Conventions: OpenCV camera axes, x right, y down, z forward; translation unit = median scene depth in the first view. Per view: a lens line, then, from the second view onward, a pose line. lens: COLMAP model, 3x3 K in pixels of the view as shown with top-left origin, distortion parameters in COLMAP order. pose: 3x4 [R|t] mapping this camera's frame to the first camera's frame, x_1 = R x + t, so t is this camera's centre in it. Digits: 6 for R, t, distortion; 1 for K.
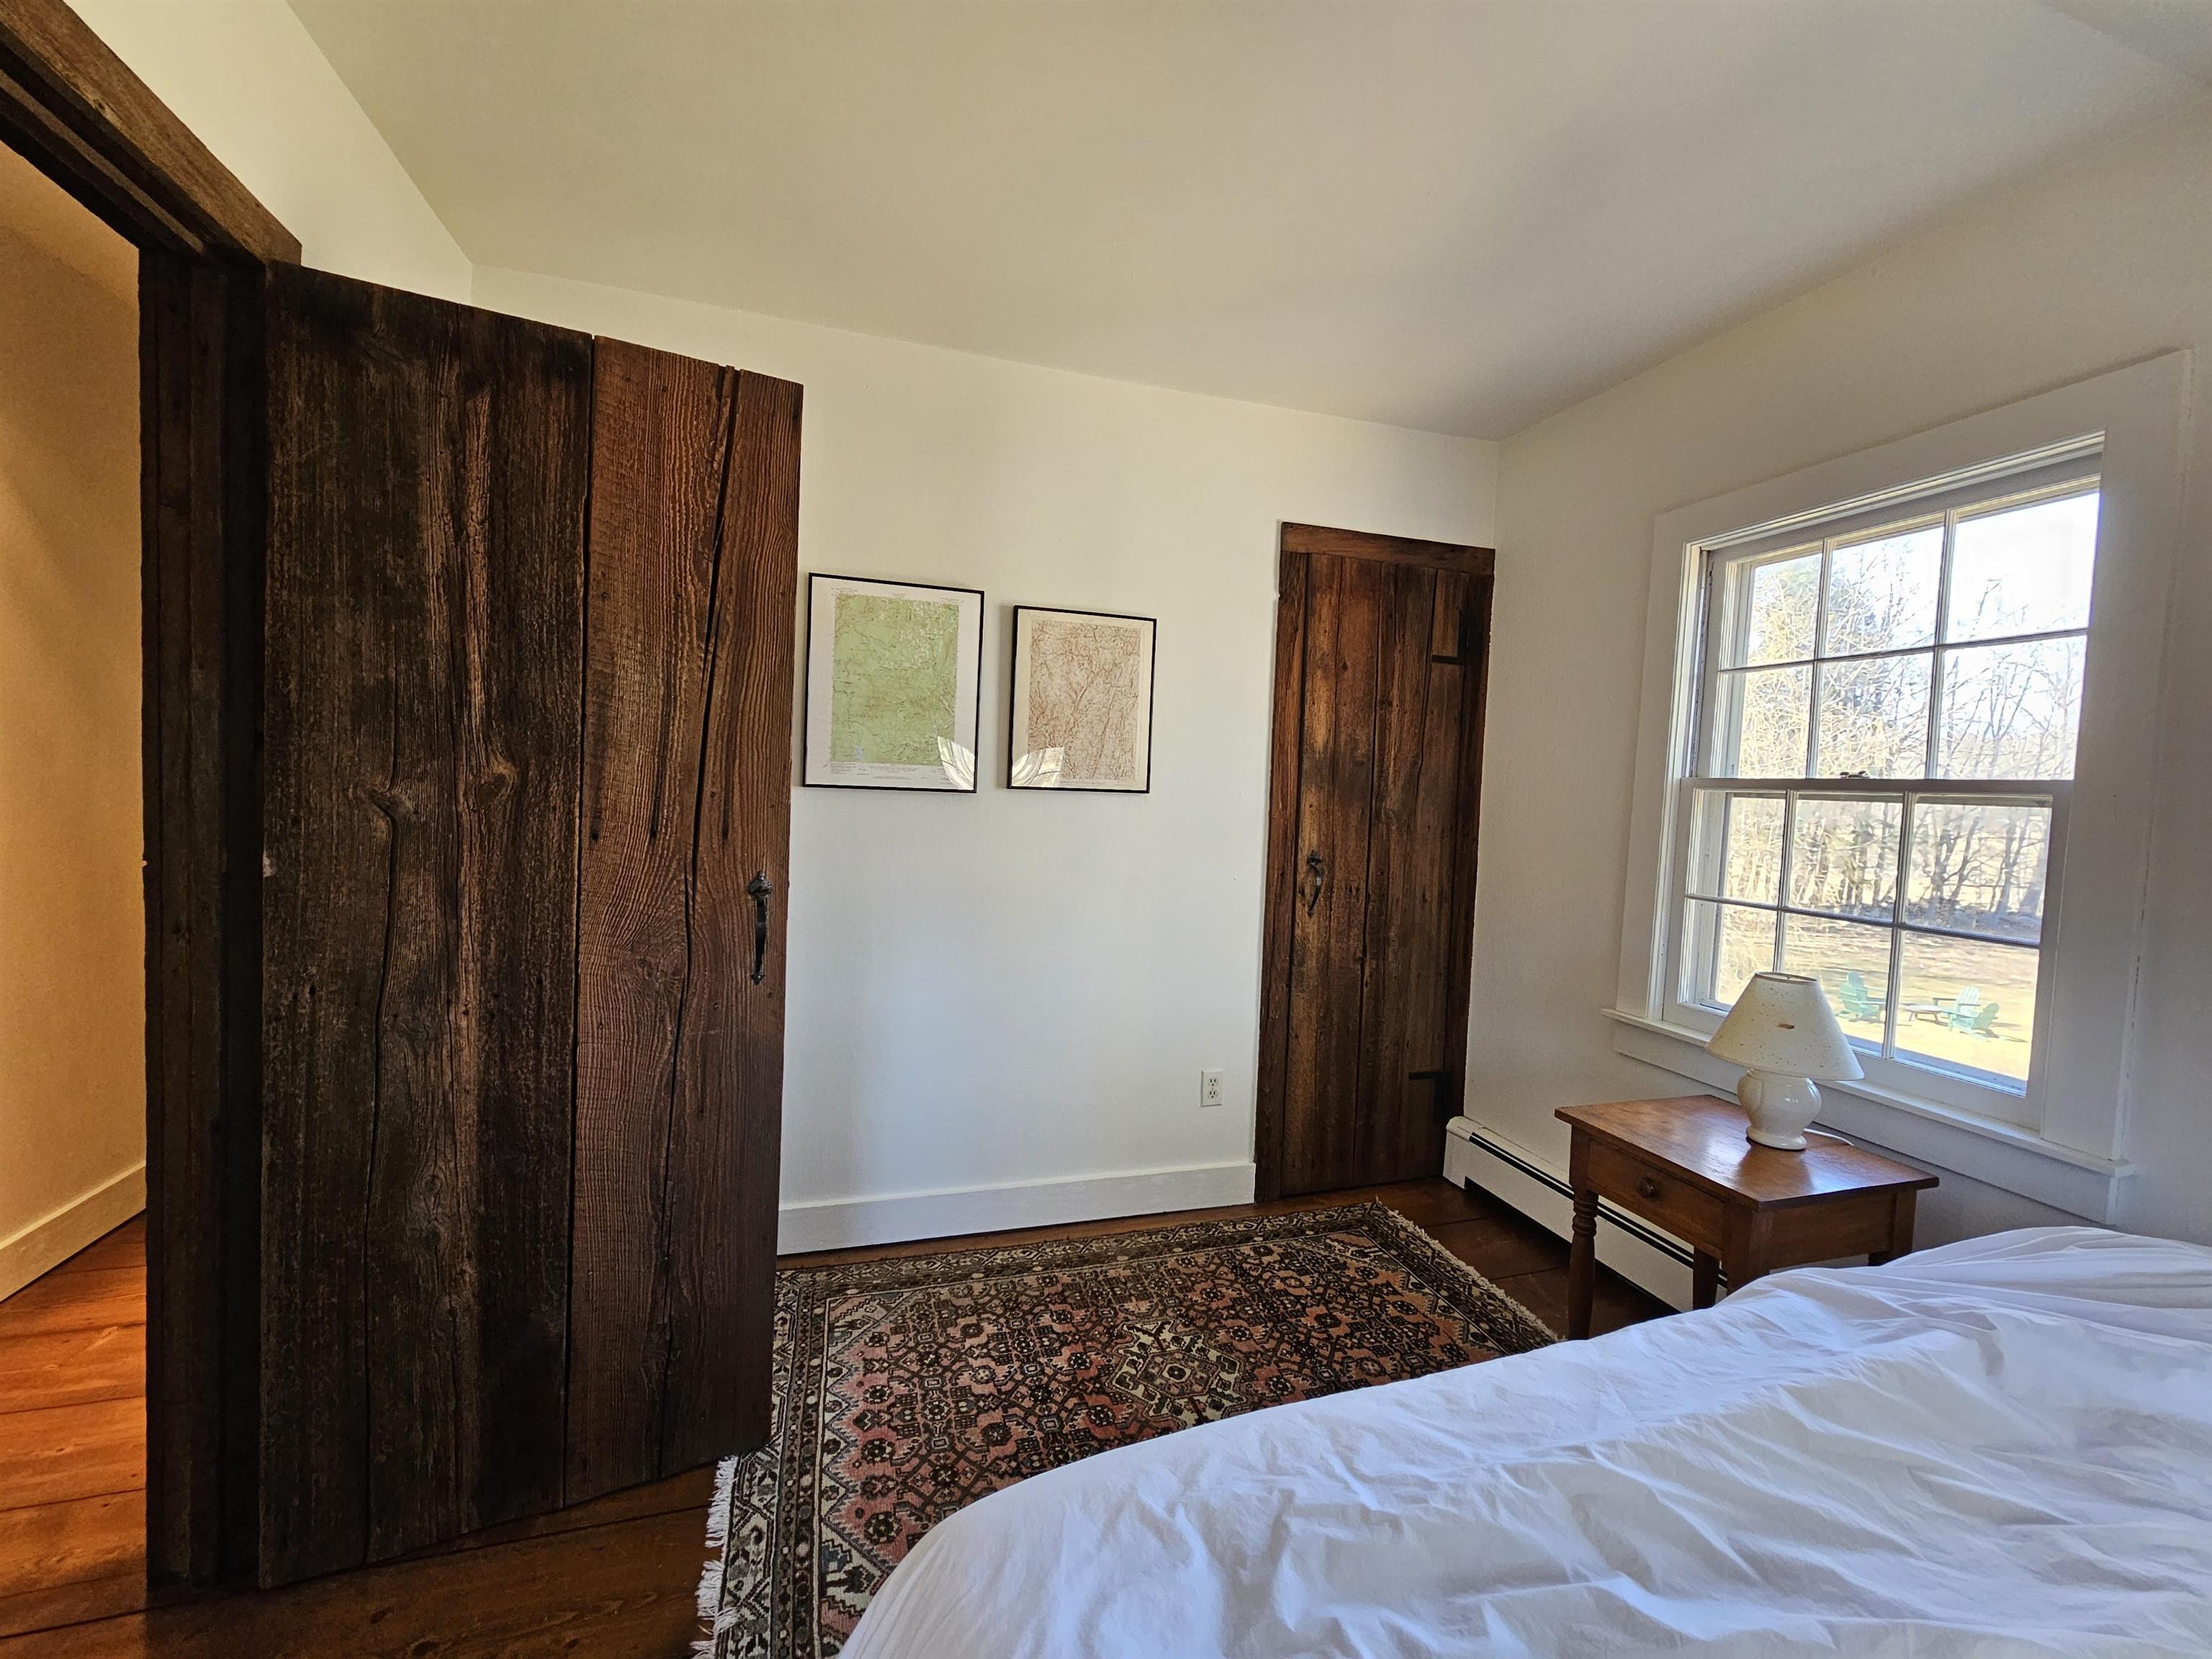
lens RADIAL K [[901.3, 0, 1105.5], [0, 901.3, 829.8], [0, 0, 1]] dist [0.002878, -0.001001]
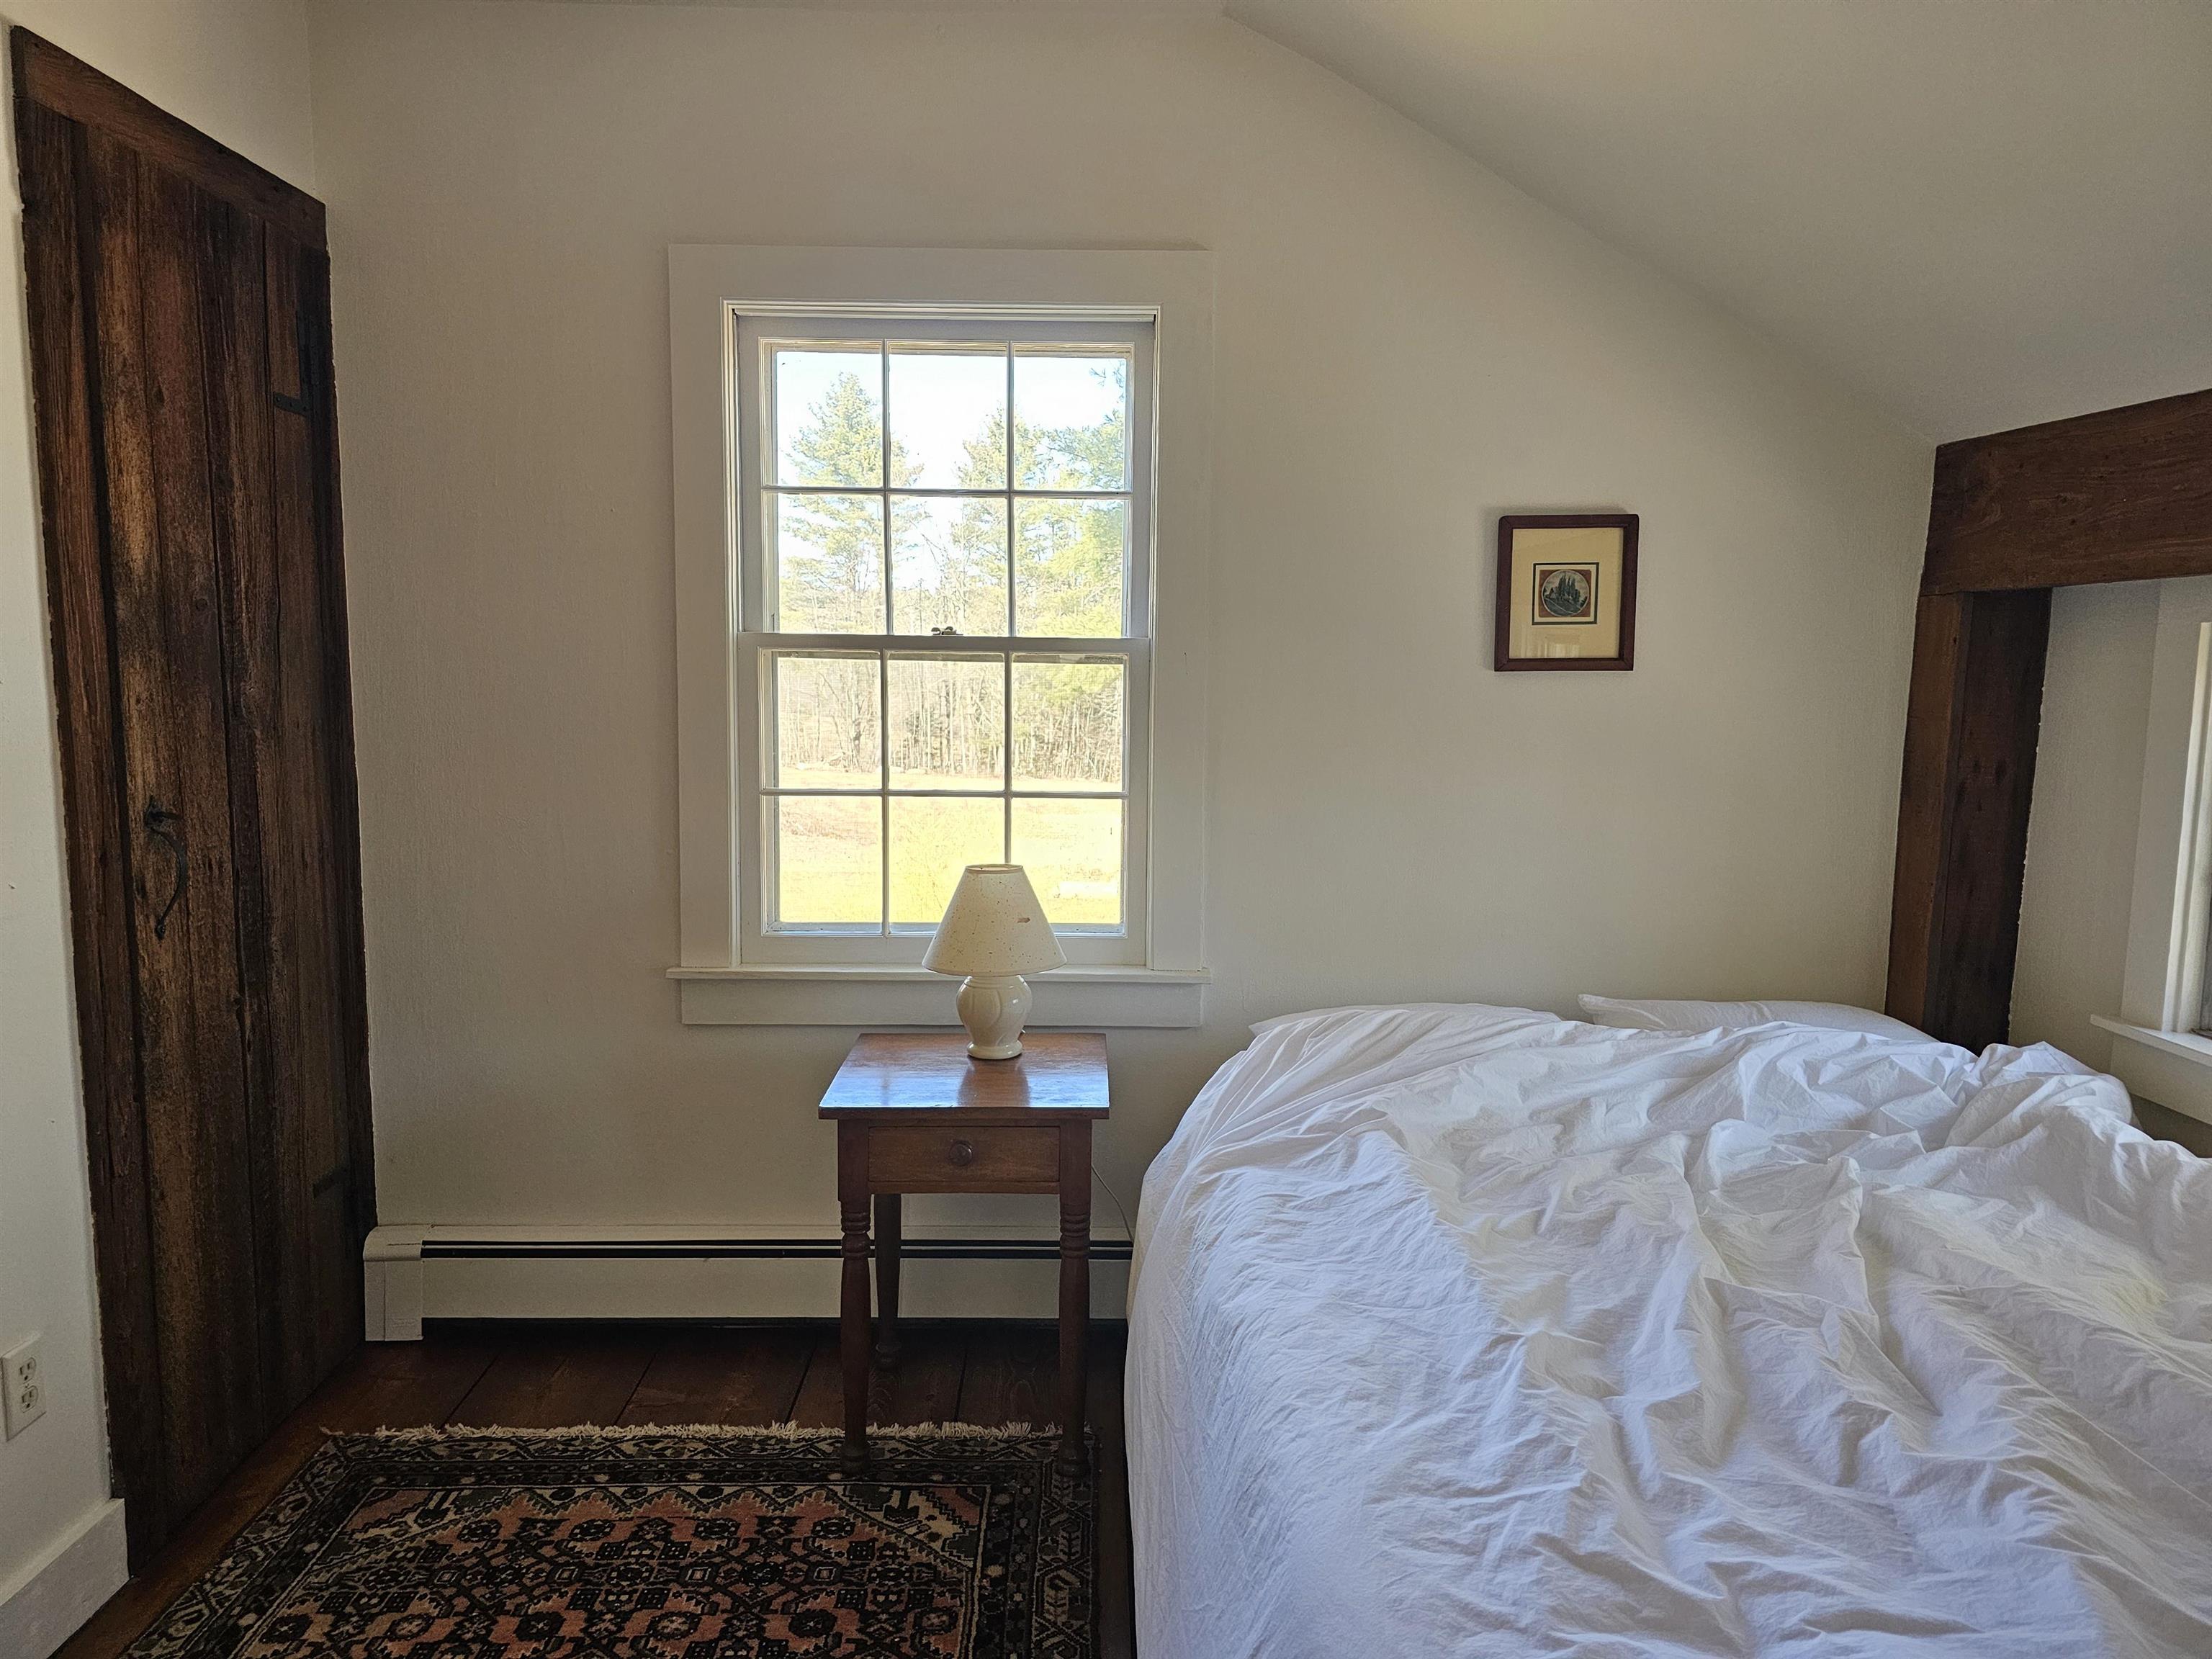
lens RADIAL K [[1469.2, 0, 1106.1], [0, 1469.2, 824.8], [0, 0, 1]] dist [0.034941, -0.017670]
pose [[0.285768, -0.142904, 0.947584, -0.405626], [0.049801, 0.989697, 0.134237, -0.046328], [-0.957004, 0.008830, 0.289940, 0.353443]]
